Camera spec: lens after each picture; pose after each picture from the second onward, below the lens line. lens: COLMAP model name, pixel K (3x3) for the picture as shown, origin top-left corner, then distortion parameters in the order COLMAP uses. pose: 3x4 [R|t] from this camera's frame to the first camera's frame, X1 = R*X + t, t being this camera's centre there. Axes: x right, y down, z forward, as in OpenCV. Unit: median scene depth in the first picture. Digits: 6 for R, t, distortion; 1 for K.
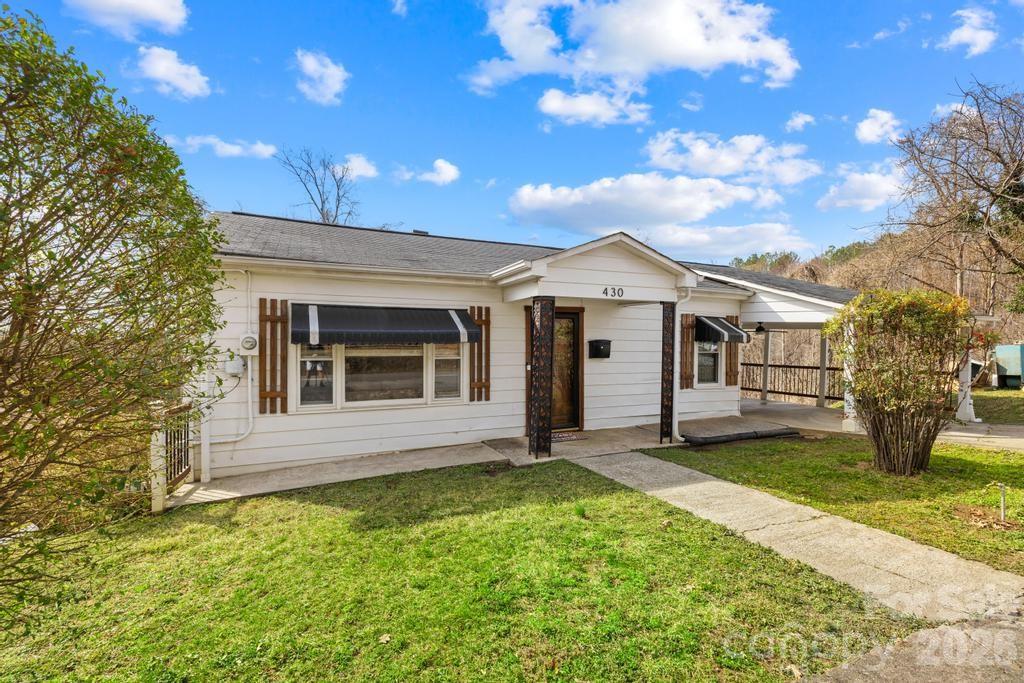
lens RADIAL K [[429.0, 0, 514.3], [0, 429.0, 336.9], [0, 0, 1]] dist [-0.000945, -0.000165]
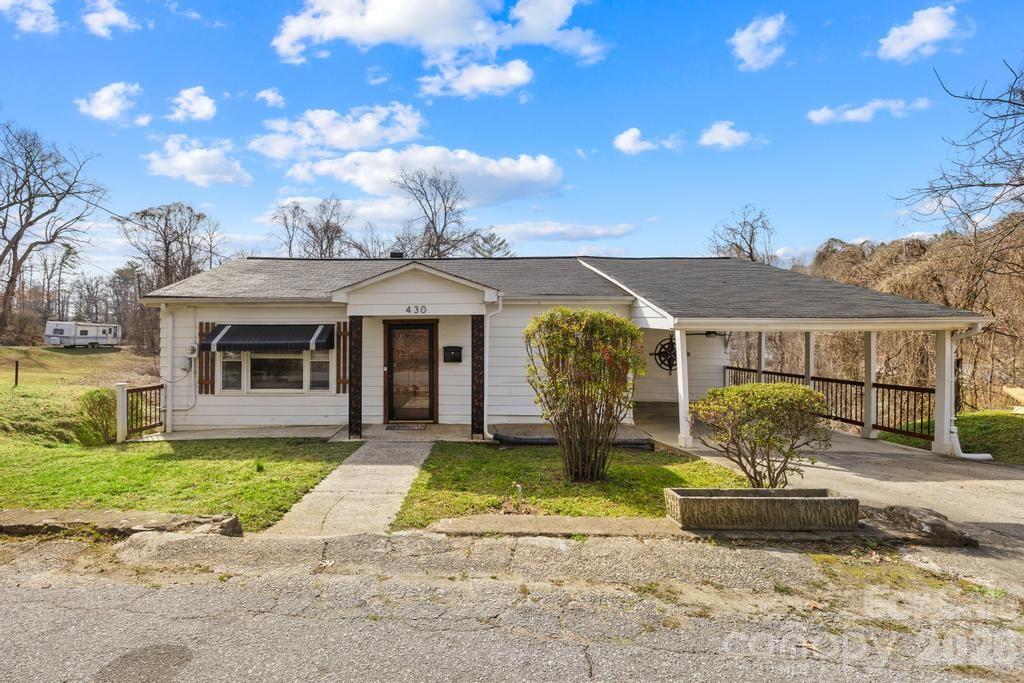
lens RADIAL K [[448.1, 0, 495.8], [0, 448.1, 319.0], [0, 0, 1]] dist [-0.002616, -0.000481]
pose [[0.915271, -0.017708, -0.402448, 0.972858], [0.008446, 0.999657, -0.024776, -0.044510], [0.402749, 0.019277, 0.915107, -0.081553]]
